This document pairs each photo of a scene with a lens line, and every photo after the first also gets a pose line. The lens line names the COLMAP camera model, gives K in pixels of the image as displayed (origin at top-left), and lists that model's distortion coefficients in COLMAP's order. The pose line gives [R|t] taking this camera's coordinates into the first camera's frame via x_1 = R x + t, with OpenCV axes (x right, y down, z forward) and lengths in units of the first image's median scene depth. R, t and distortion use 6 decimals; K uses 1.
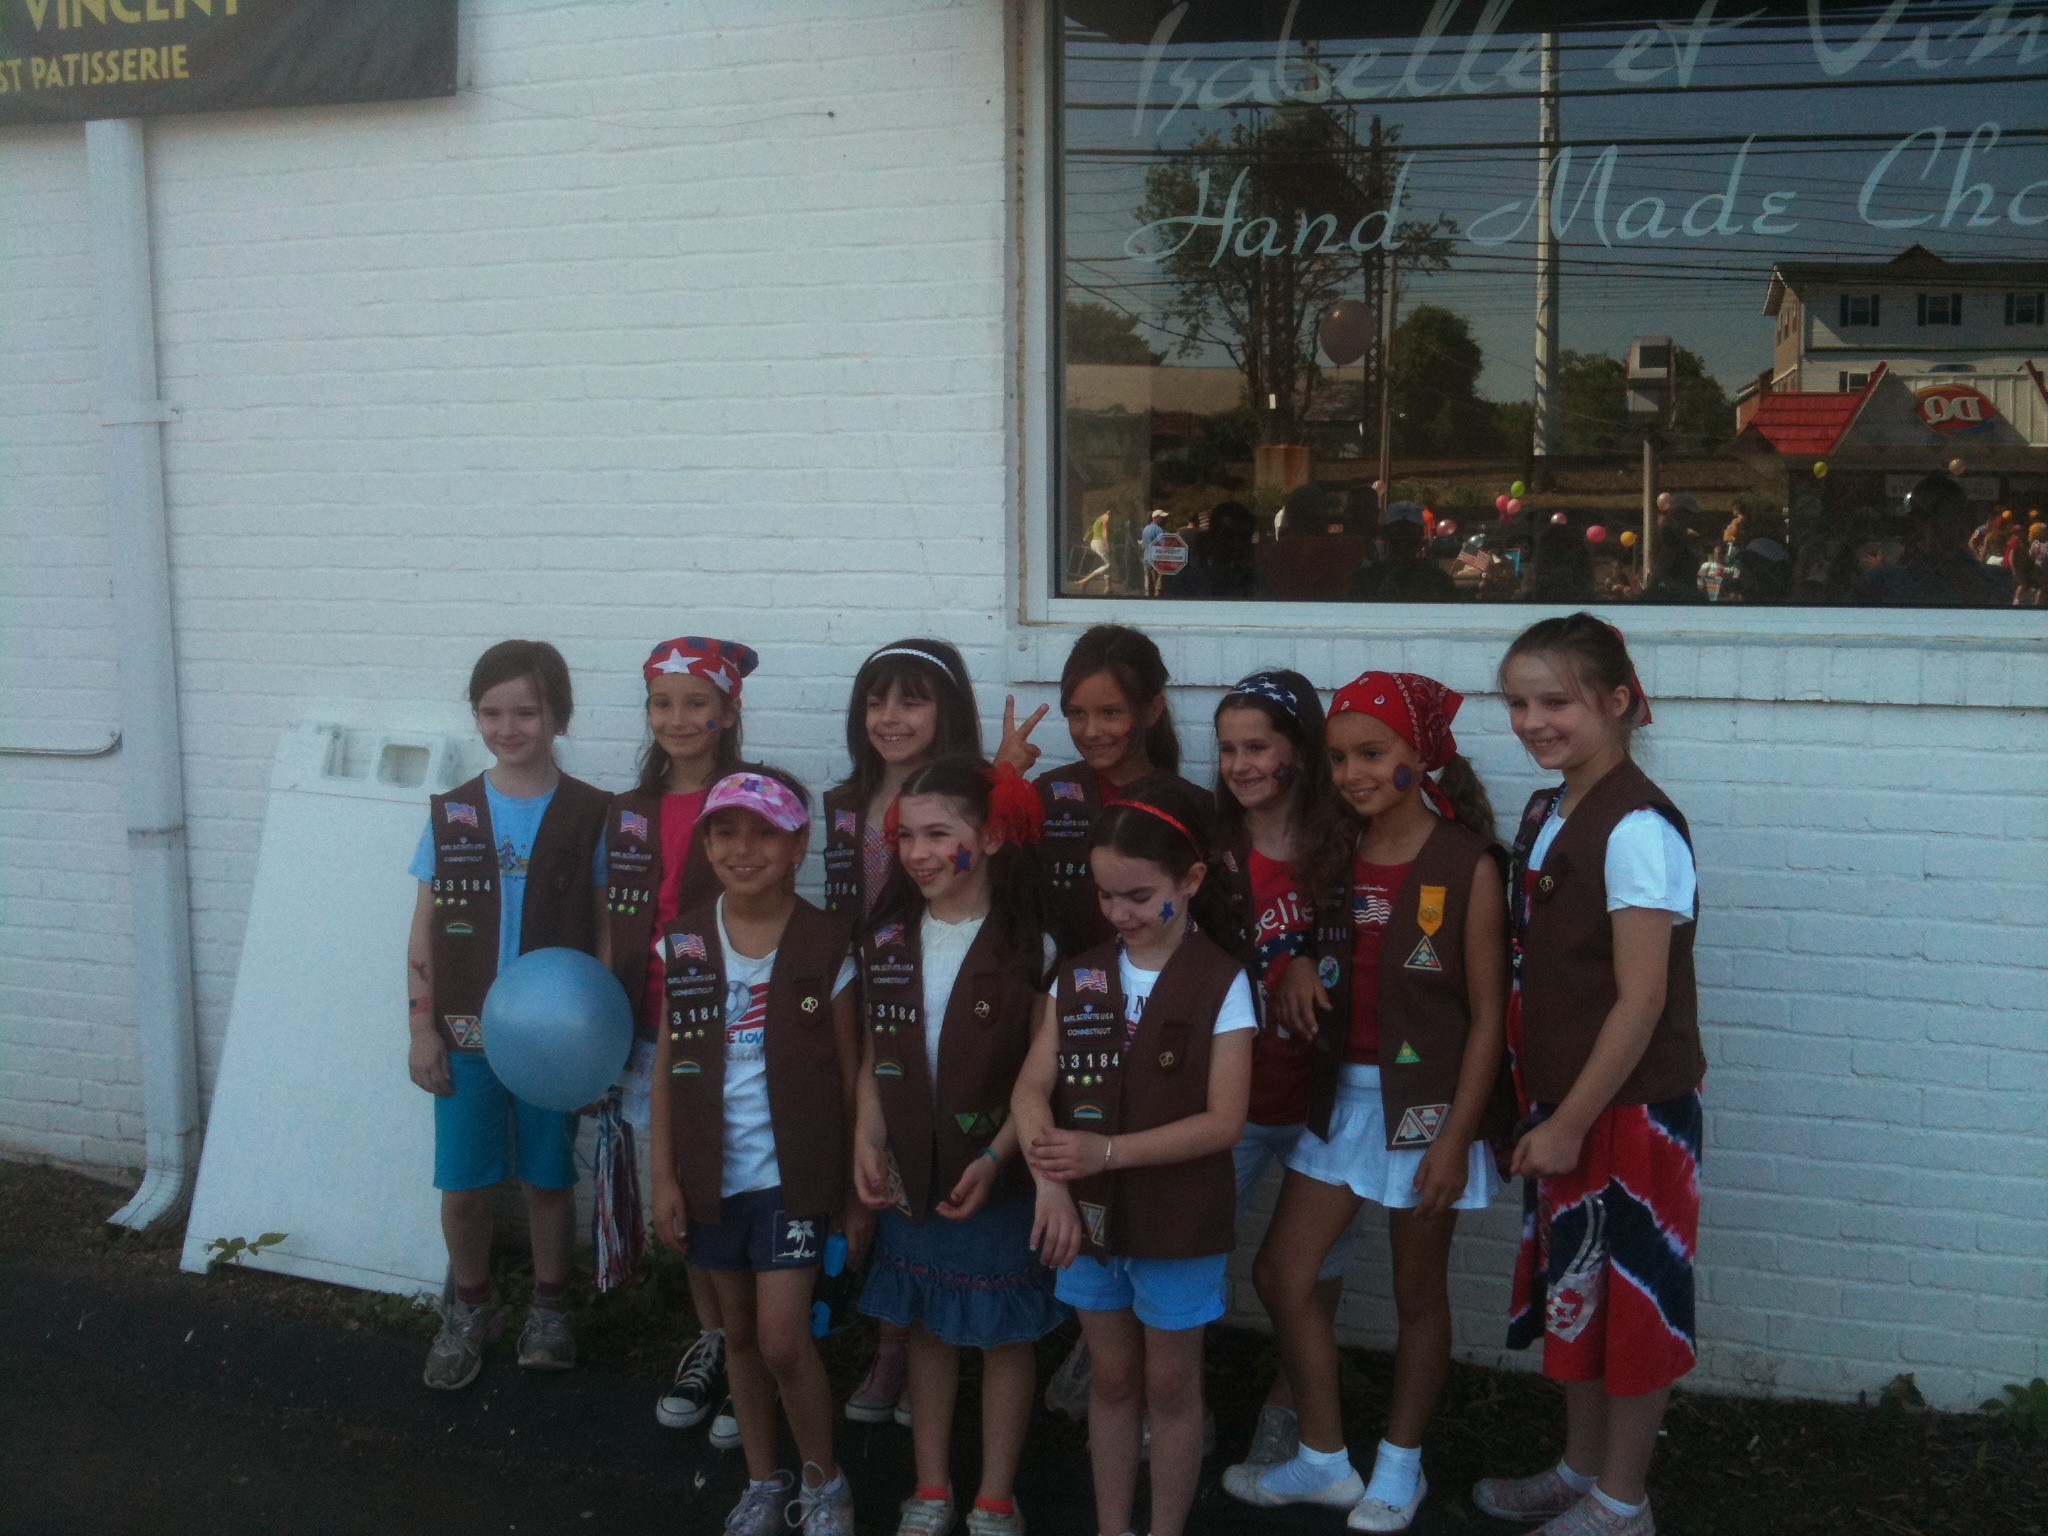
lens RADIAL K [[2241.1, 0, 963.0], [0, 2241.1, 770.7], [0, 0, 1]] dist [0.191188, -0.593409]
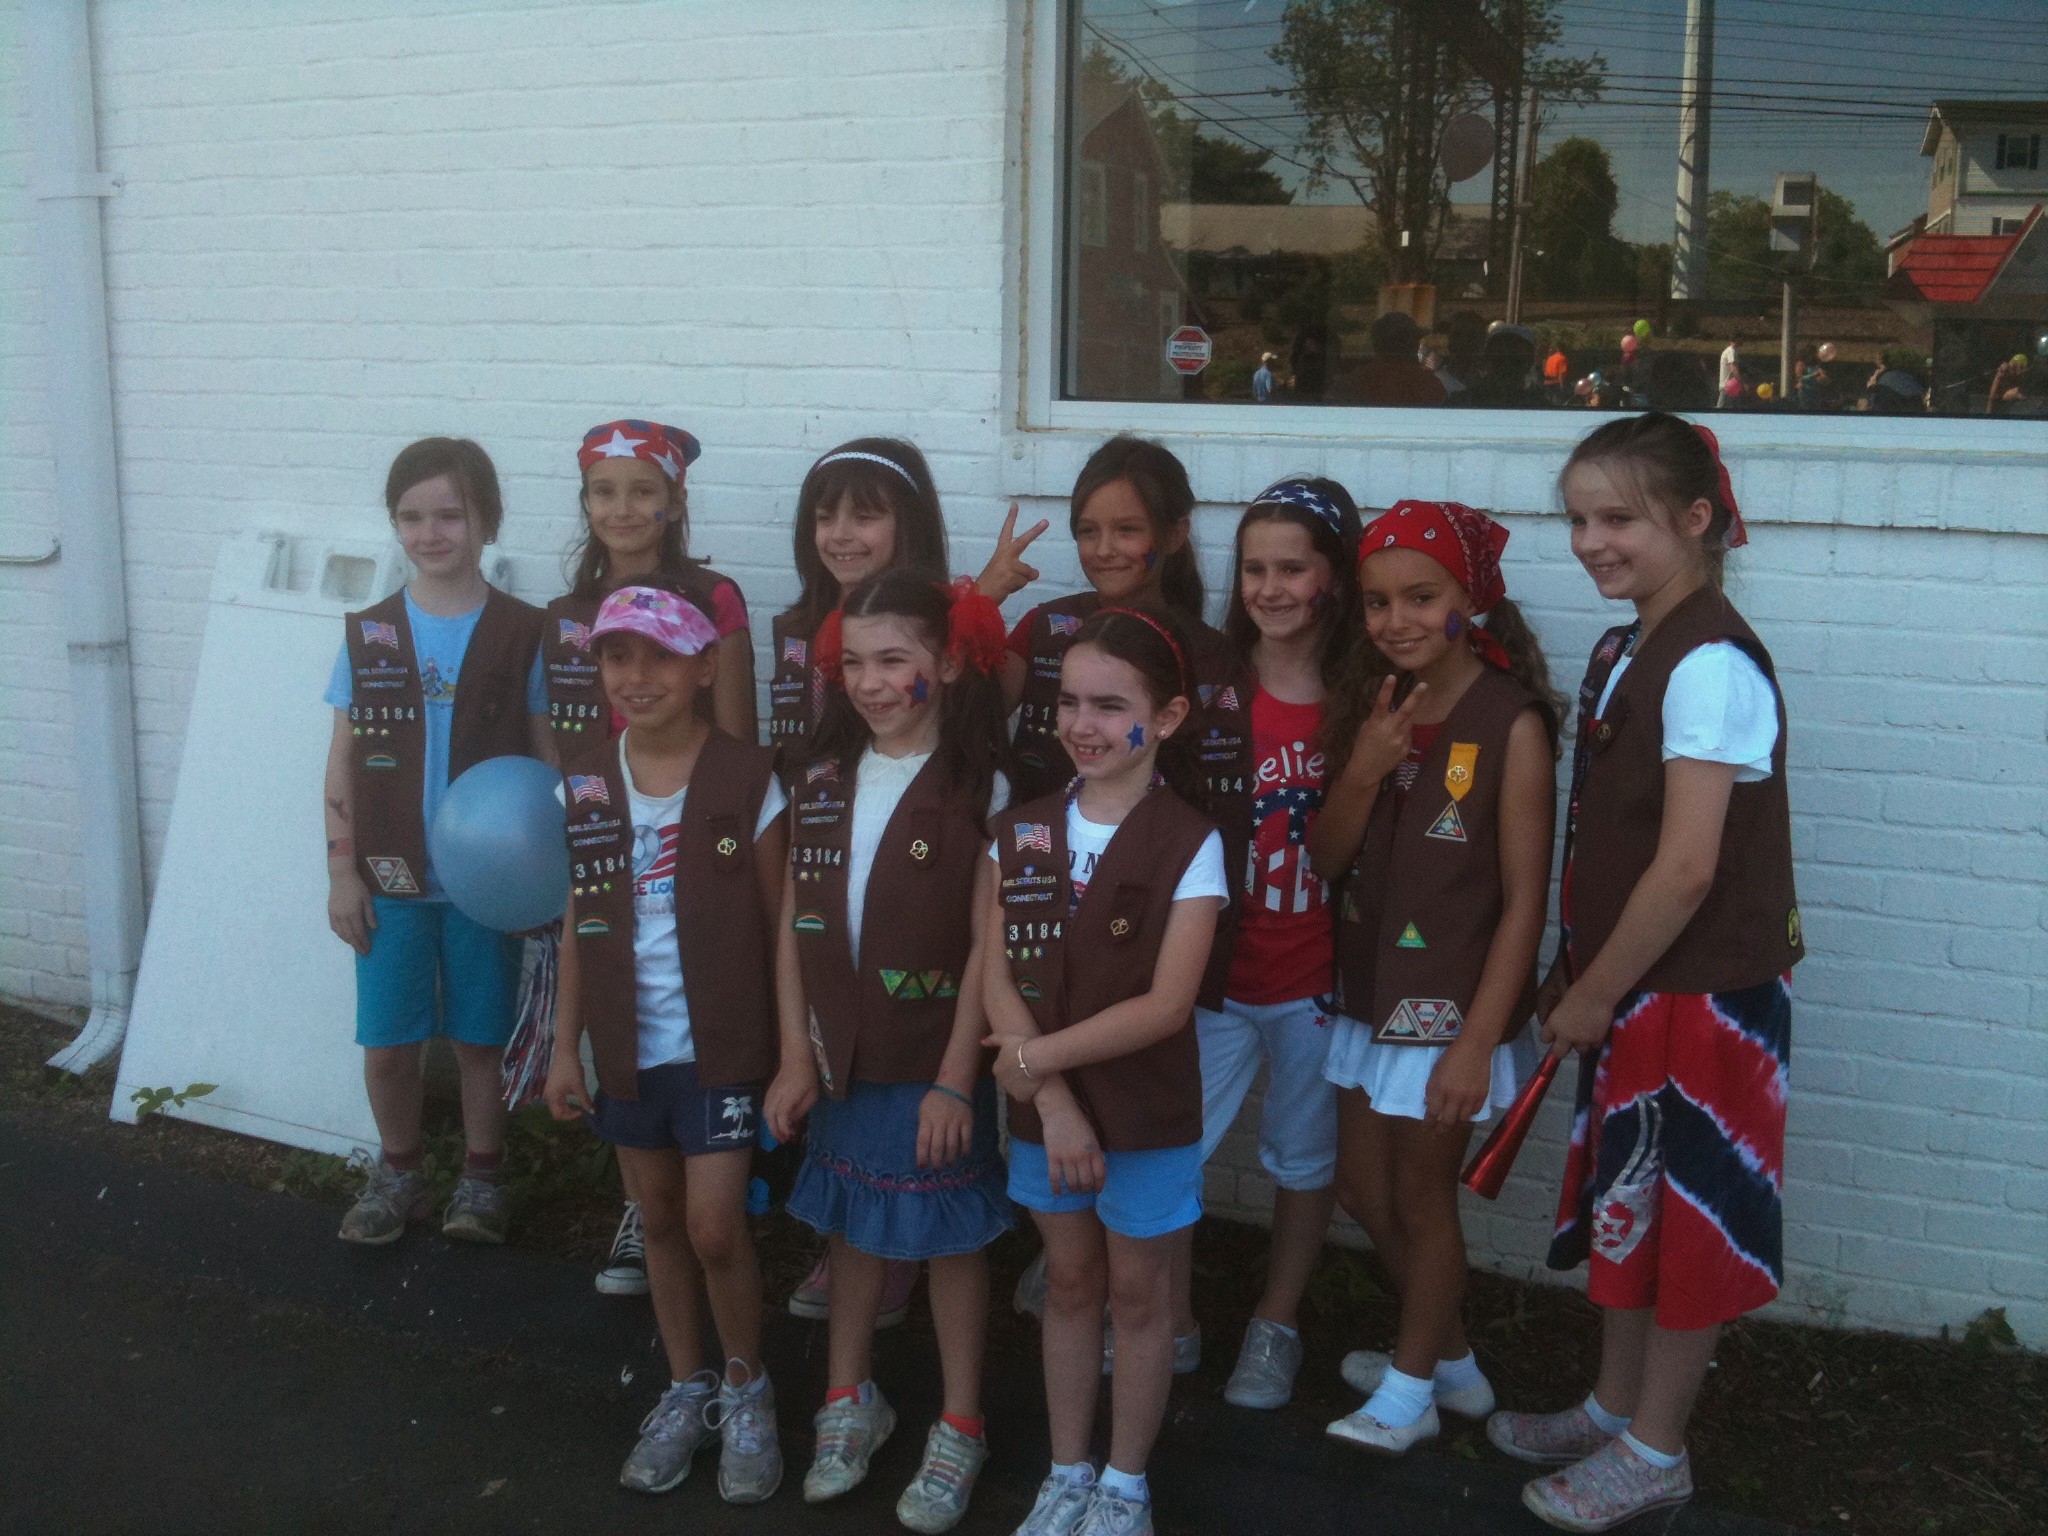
lens RADIAL K [[2245.3, 0, 962.0], [0, 2245.3, 771.8], [0, 0, 1]] dist [0.143880, -0.438349]
pose [[0.998542, 0.023280, -0.048707, 0.055340], [-0.019736, 0.997207, 0.072026, 0.005627], [0.050248, -0.070960, 0.996213, 0.126395]]
